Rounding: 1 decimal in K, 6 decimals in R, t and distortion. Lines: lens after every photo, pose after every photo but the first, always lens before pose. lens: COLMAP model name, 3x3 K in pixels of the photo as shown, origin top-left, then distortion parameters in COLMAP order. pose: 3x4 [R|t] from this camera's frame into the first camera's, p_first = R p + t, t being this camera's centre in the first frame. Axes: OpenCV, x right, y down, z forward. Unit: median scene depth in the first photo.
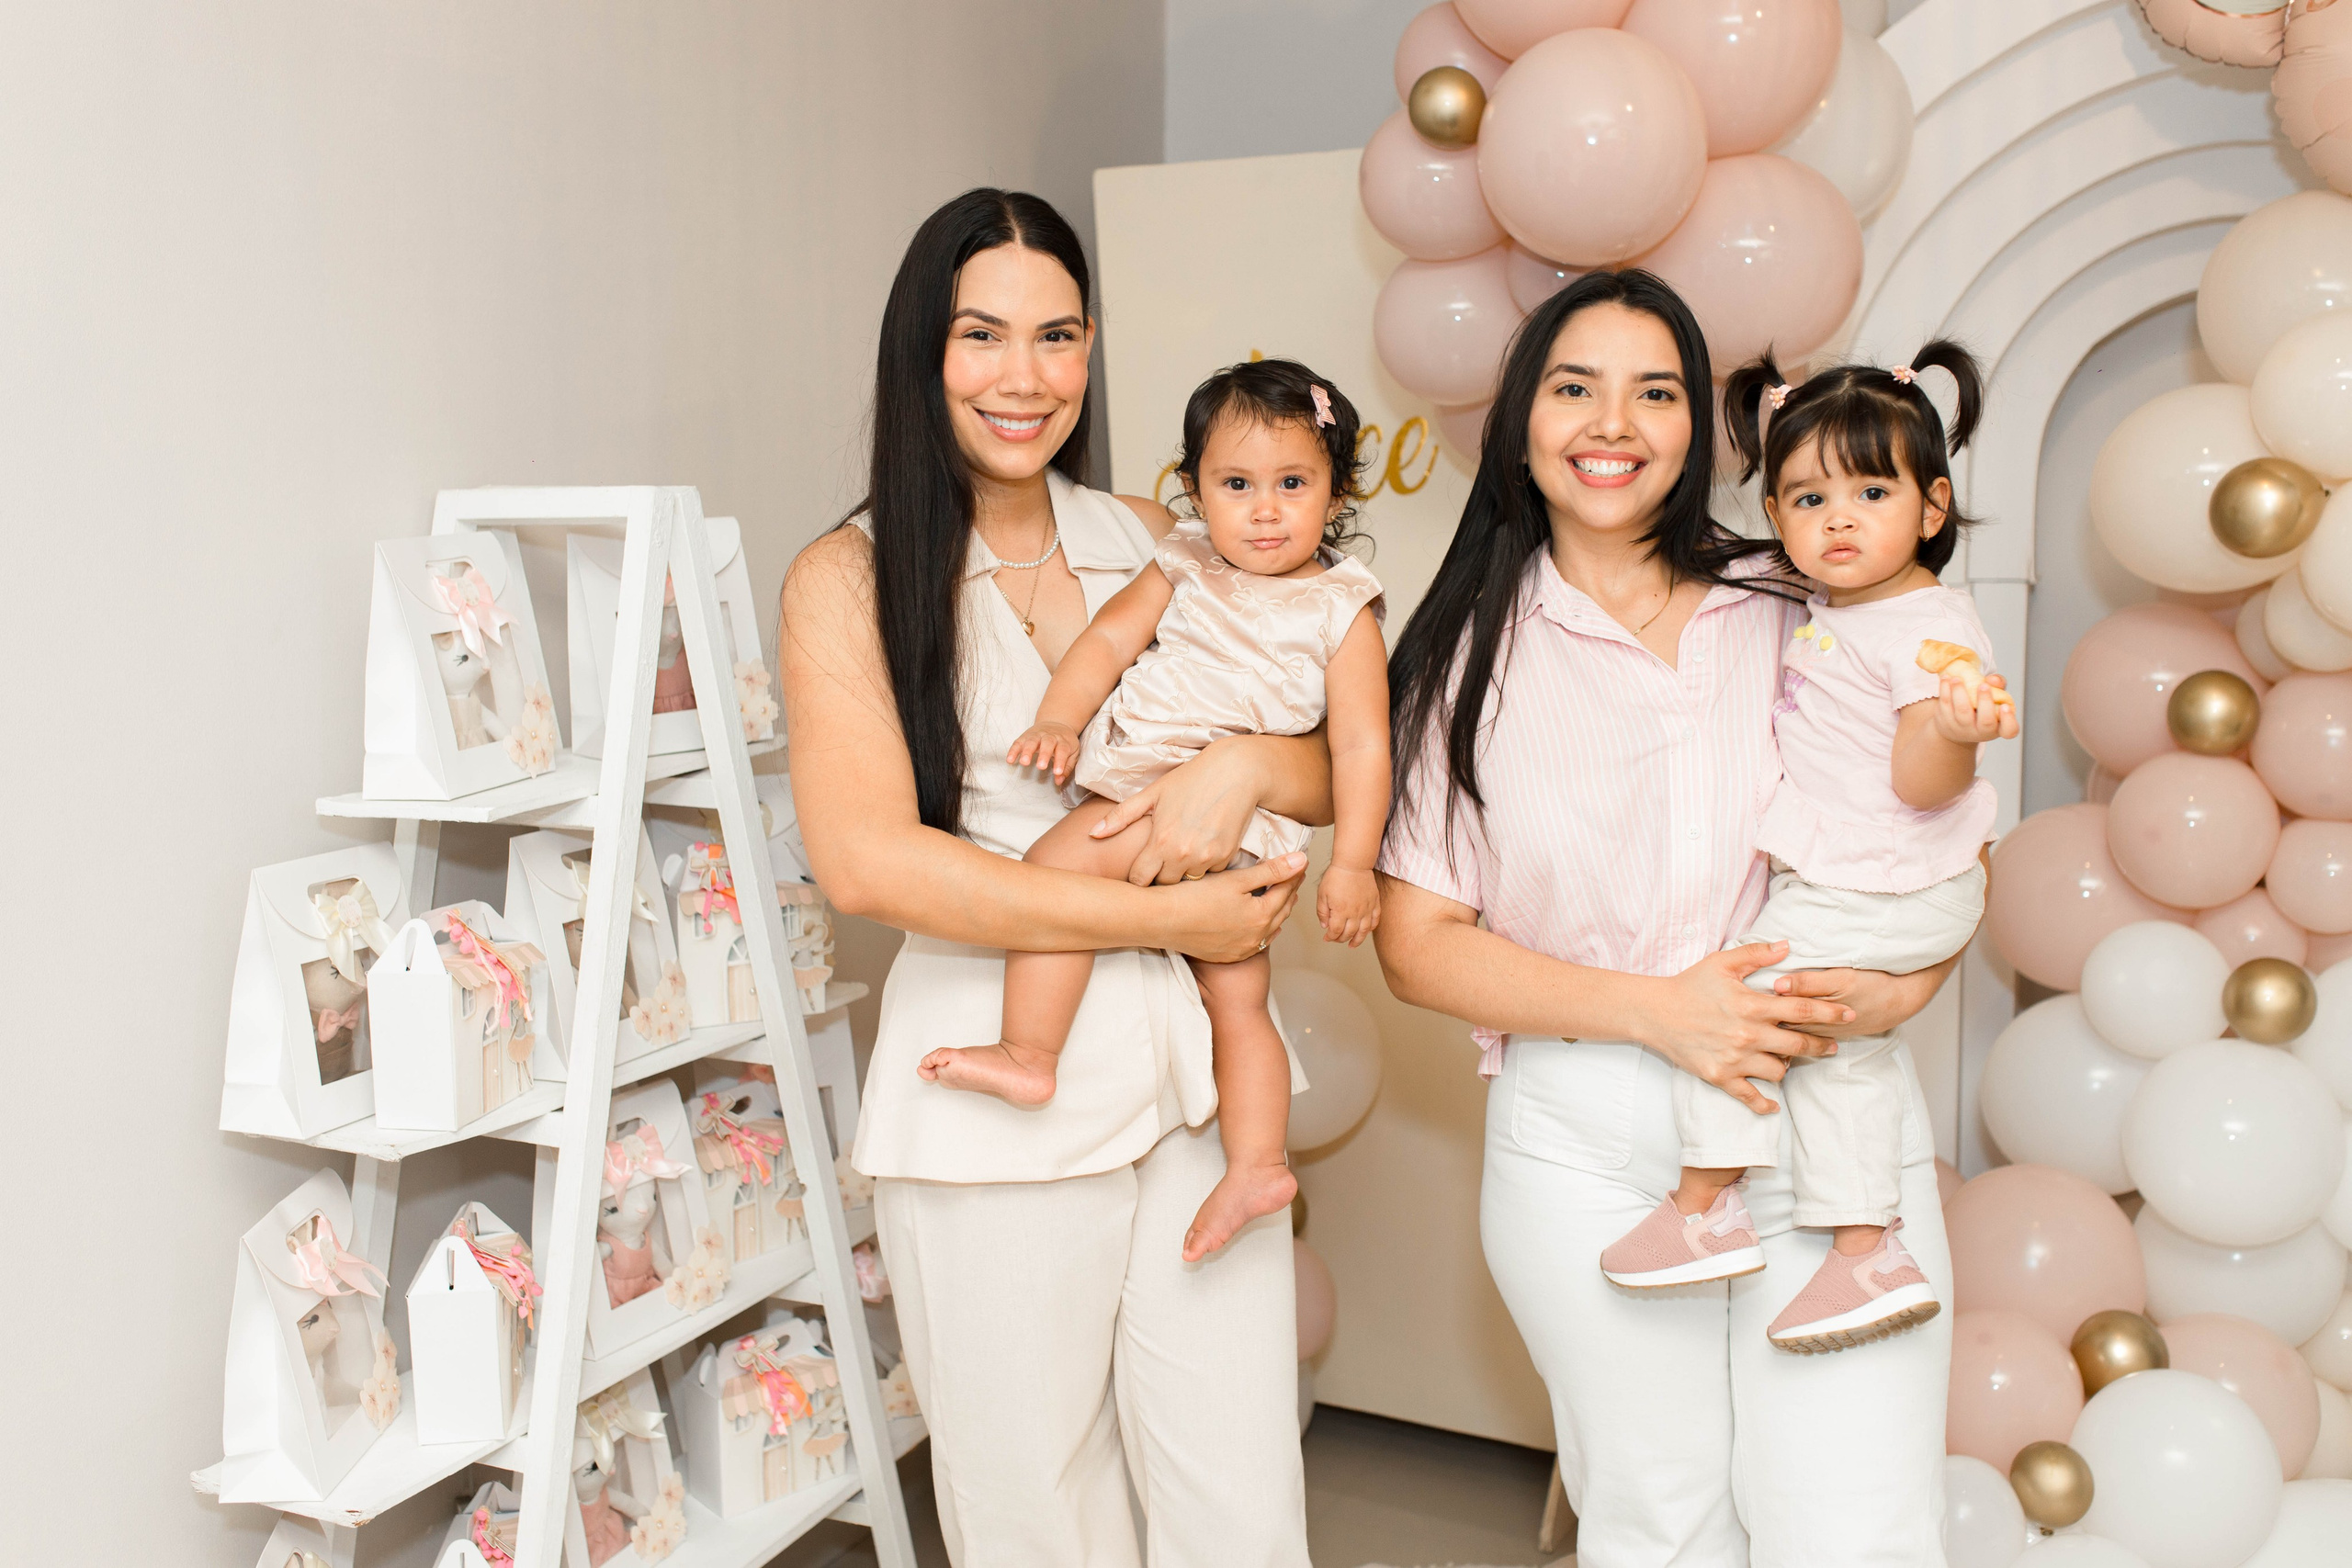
lens RADIAL K [[2357.0, 0, 1176.1], [0, 2357.0, 825.2], [0, 0, 1]] dist [0.037442, -0.010893]
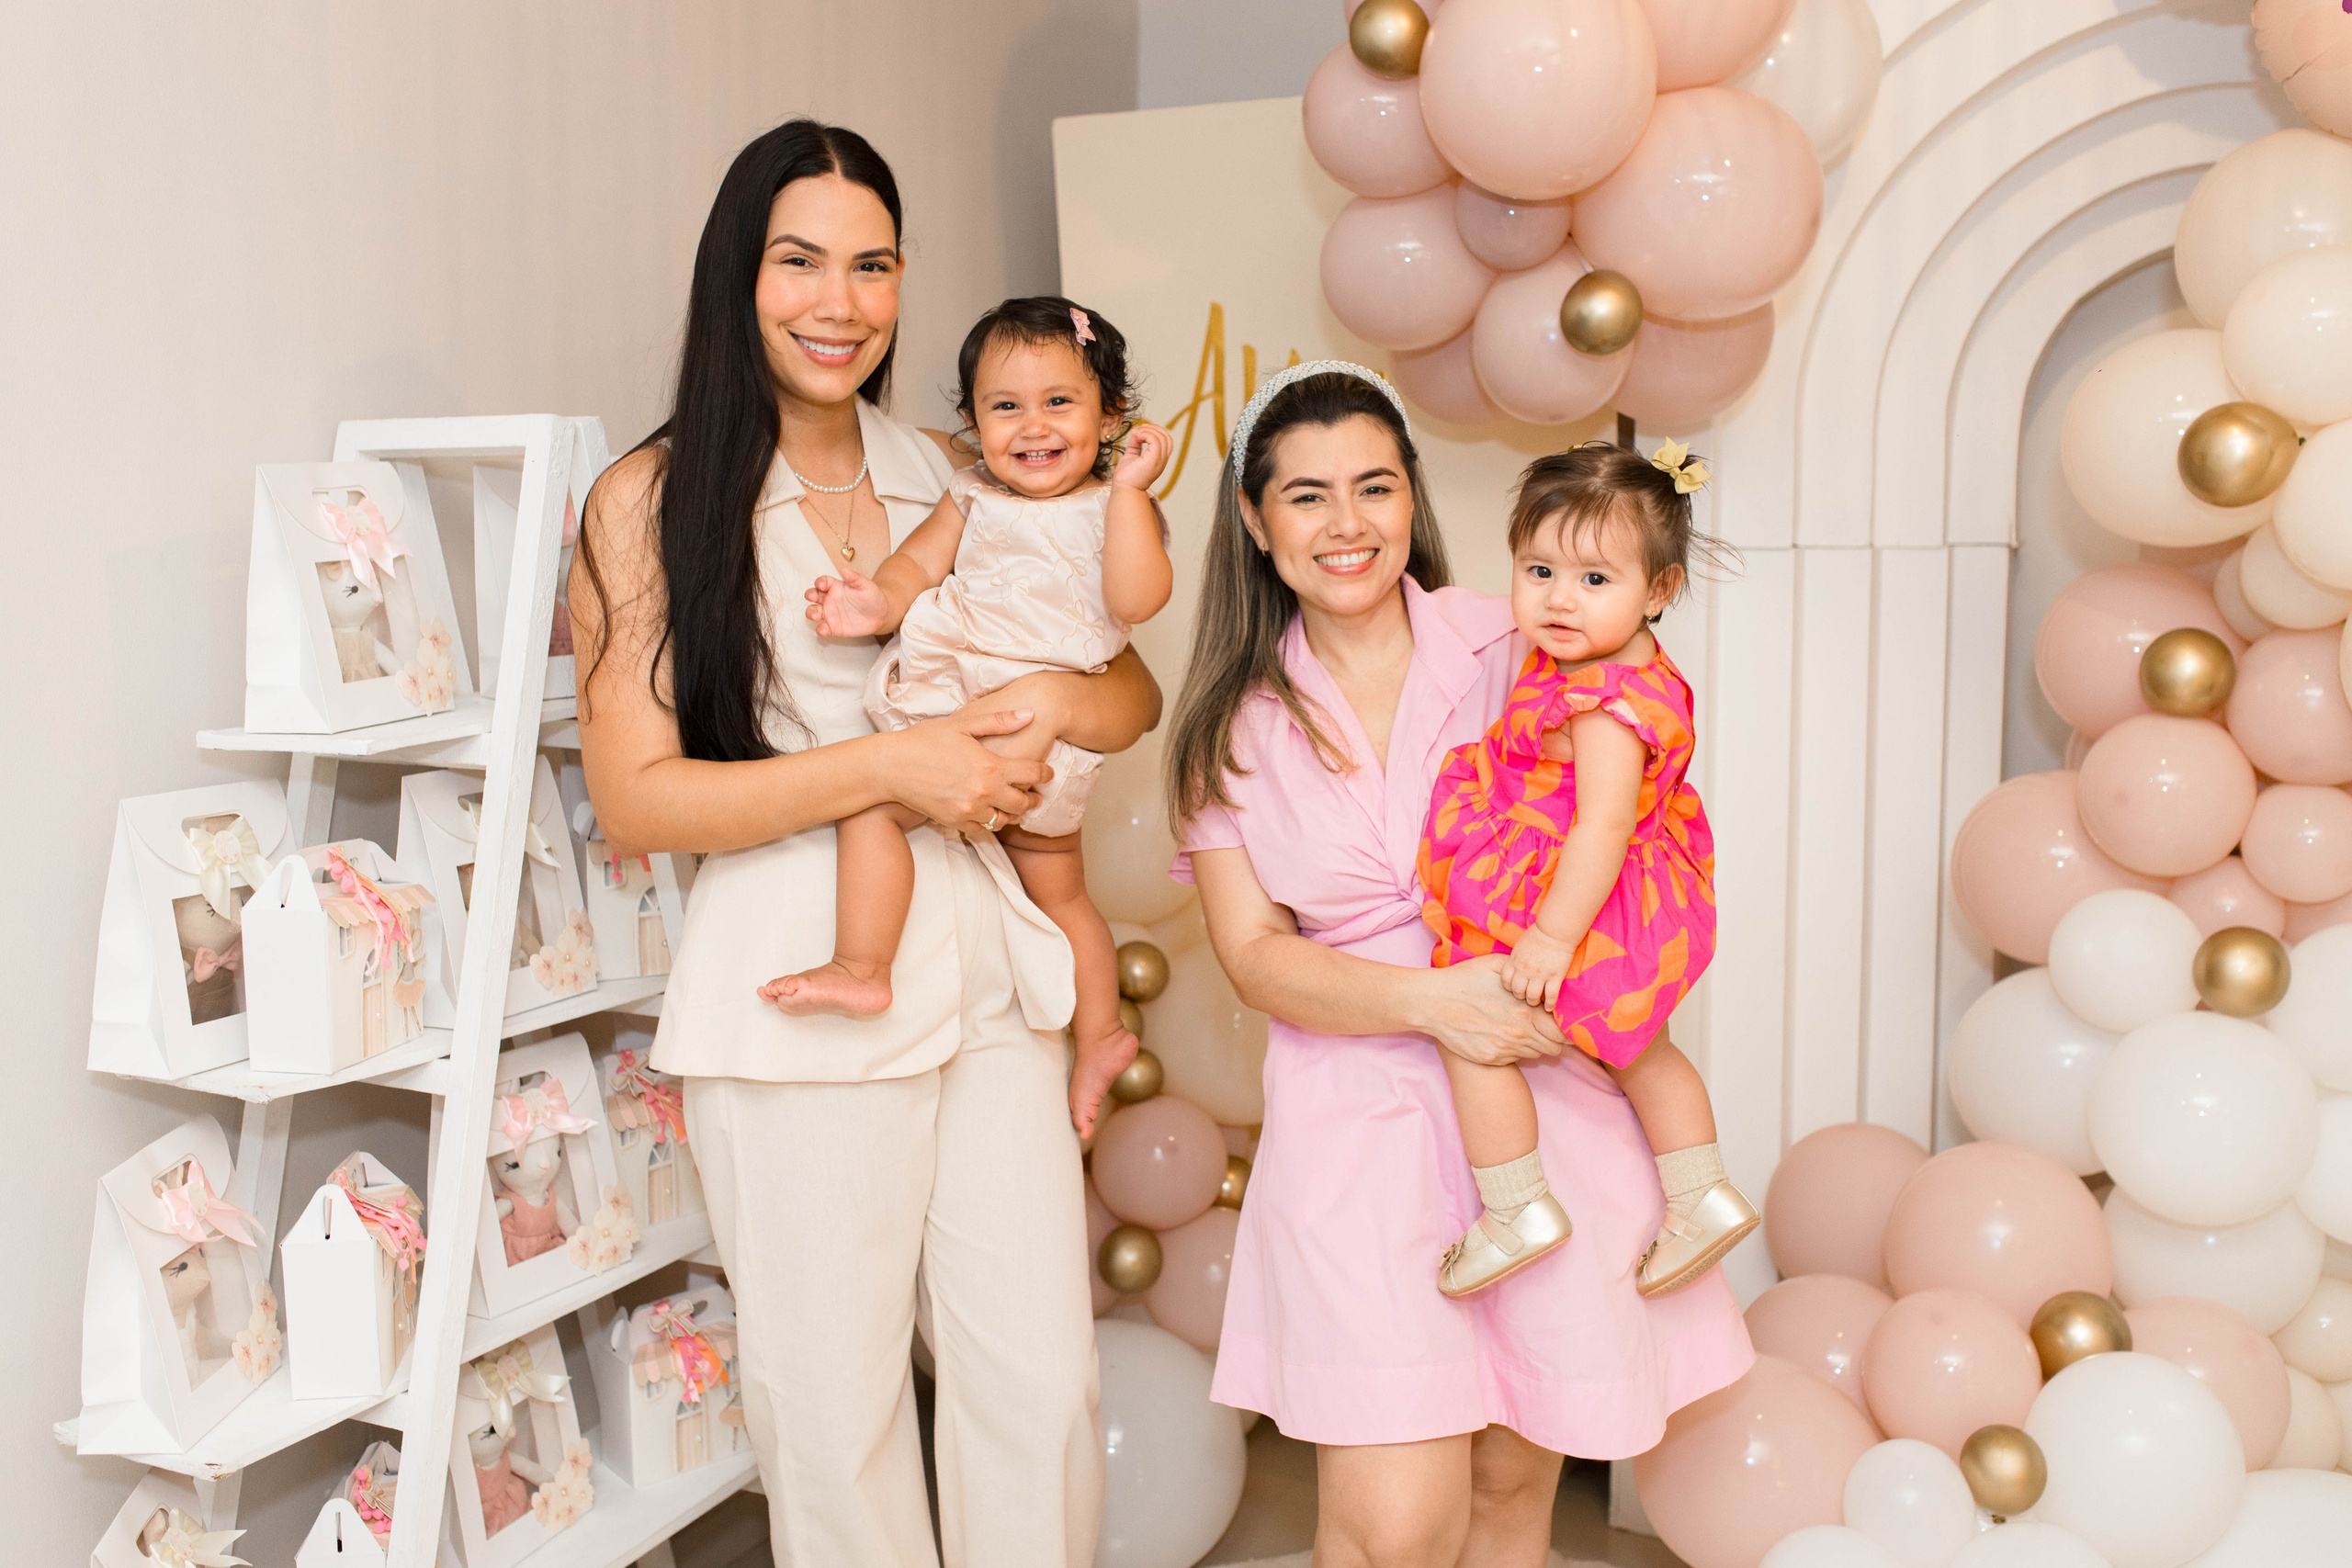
lens RADIAL K [[2357.0, 0, 1176.1], [0, 2357.0, 825.2], [0, 0, 1]] dist [0.037442, -0.010893]
pose [[0.999776, 0.009527, -0.018909, 0.049153], [-0.009605, 0.999946, -0.004028, 0.023785], [0.018870, 0.004209, 0.999813, 0.032762]]
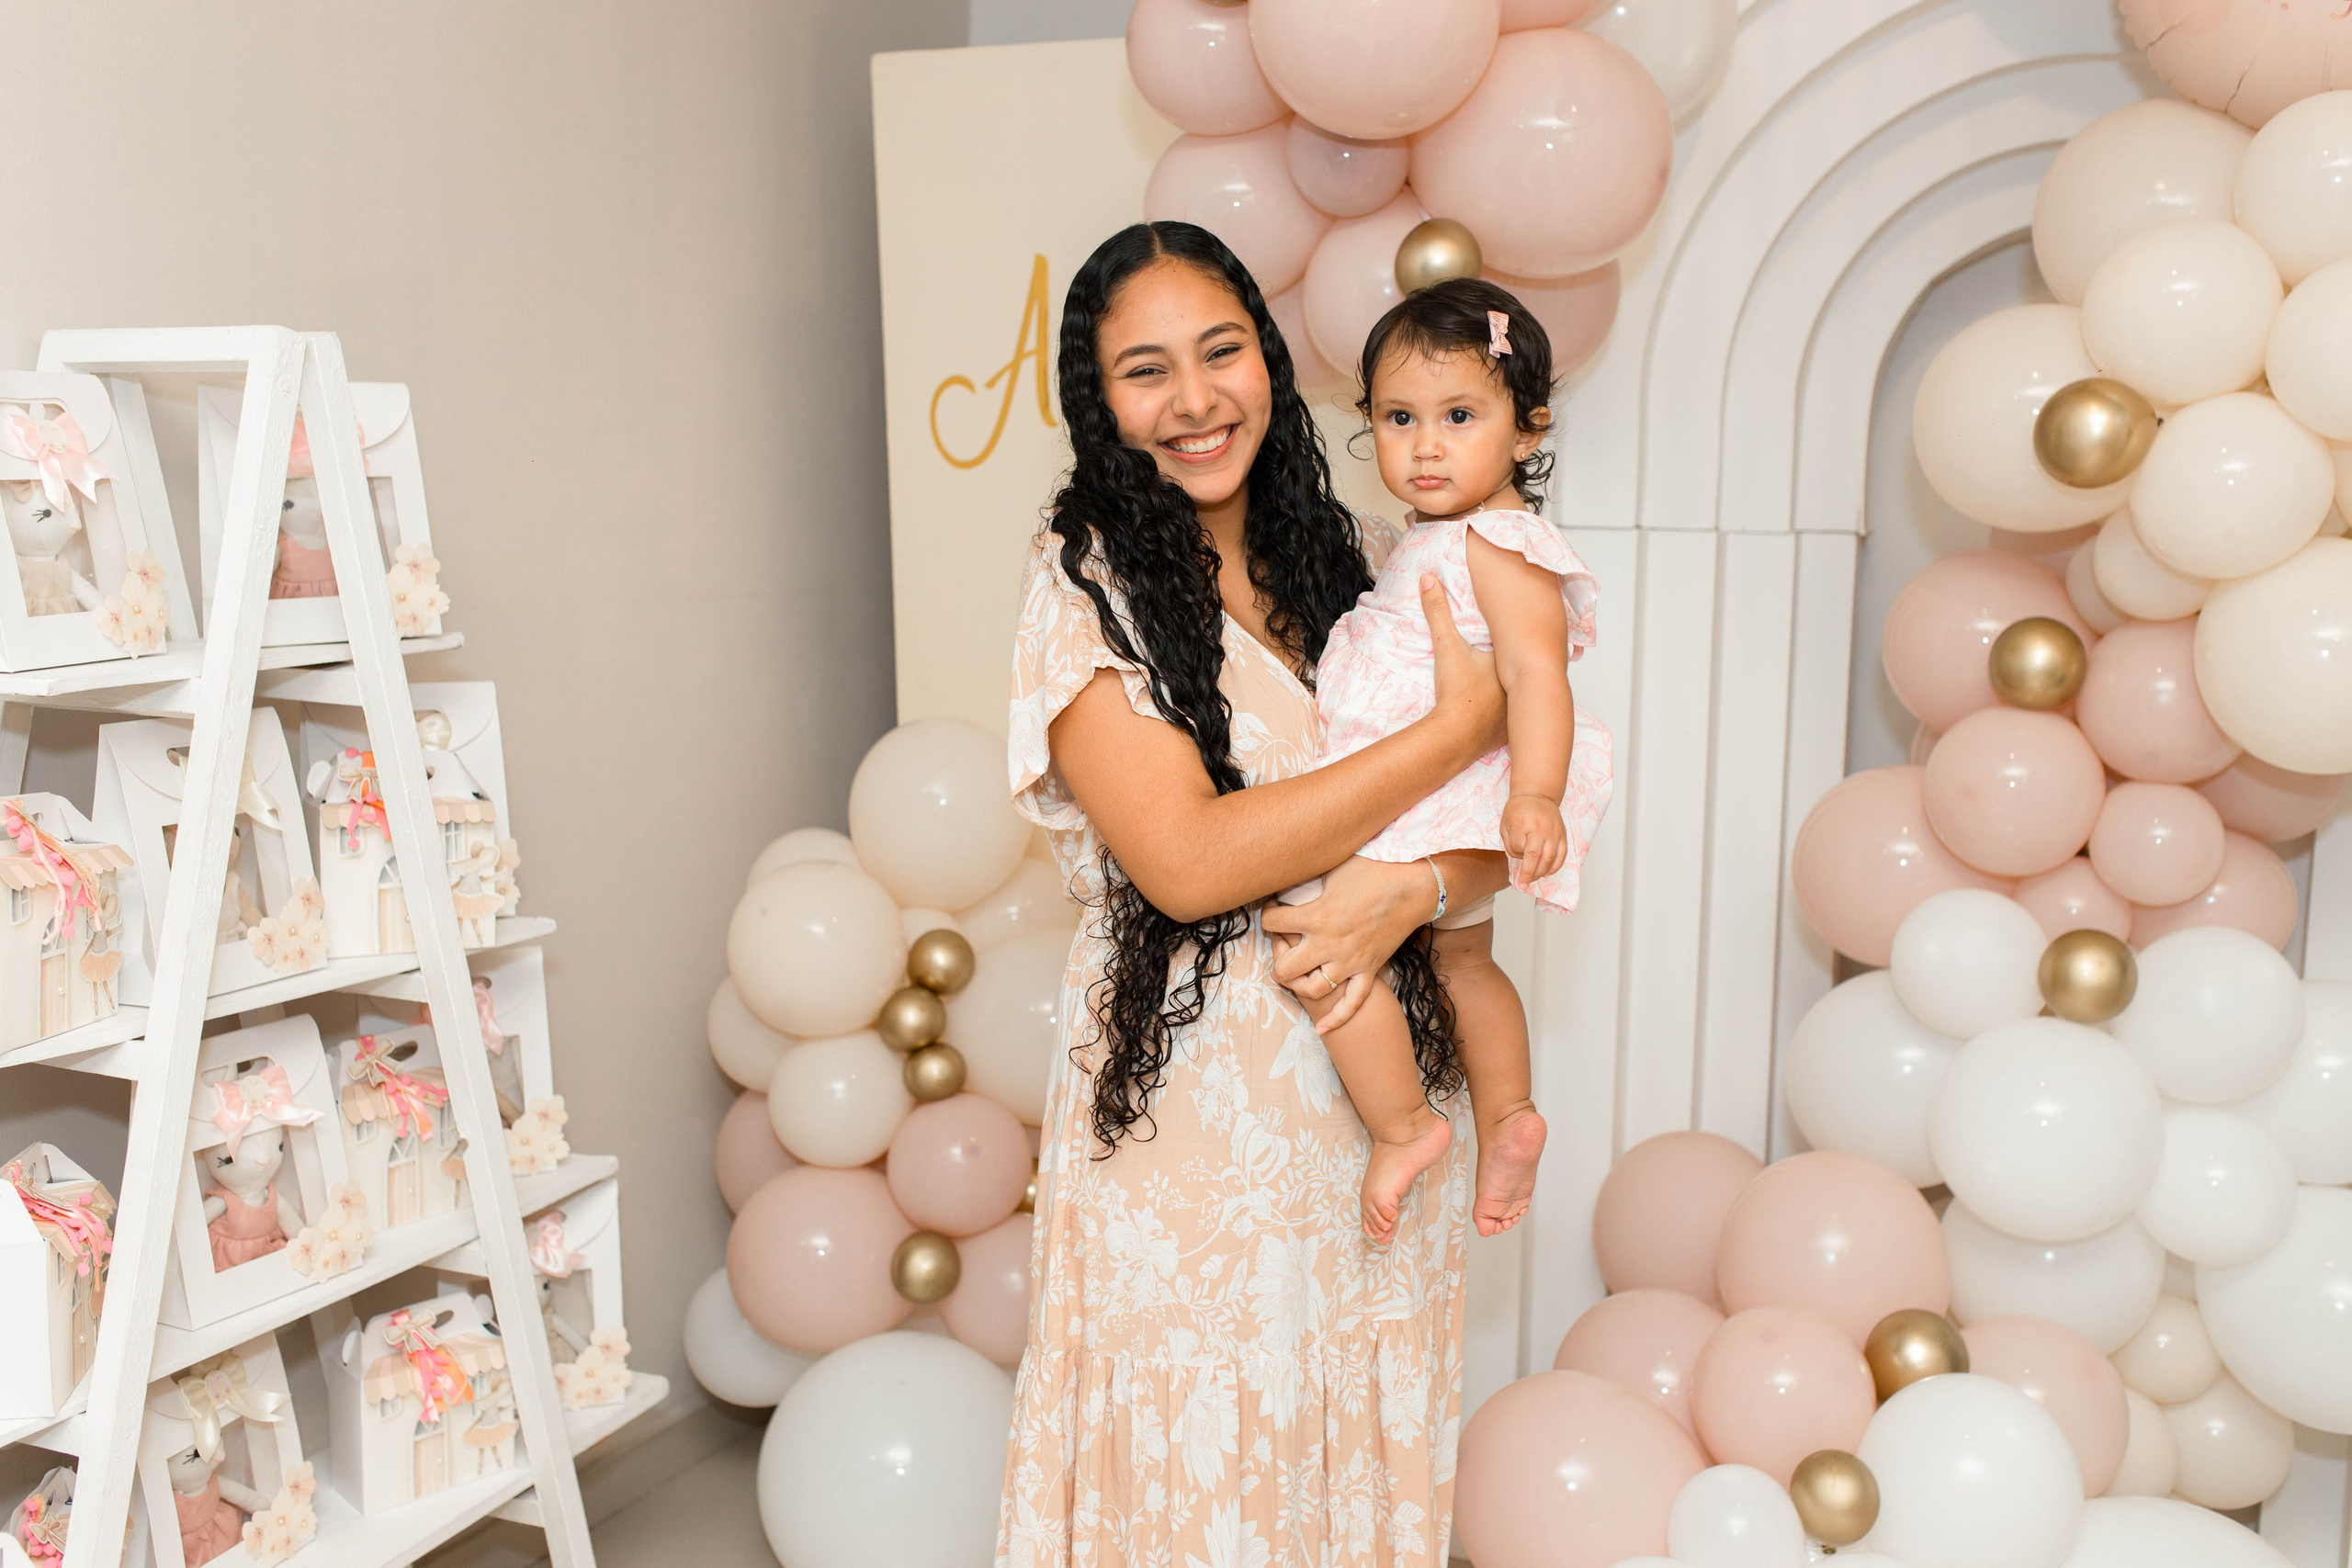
lens RADIAL K [[2357.0, 0, 1176.1], [0, 2357.0, 825.2], [0, 0, 1]] dist [0.037442, -0.010893]
pose [[0.998656, 0.028865, 0.043057, 0.069611], [-0.028568, 0.999564, -0.007478, 0.034106], [-0.043254, 0.006238, 0.999045, 0.102139]]
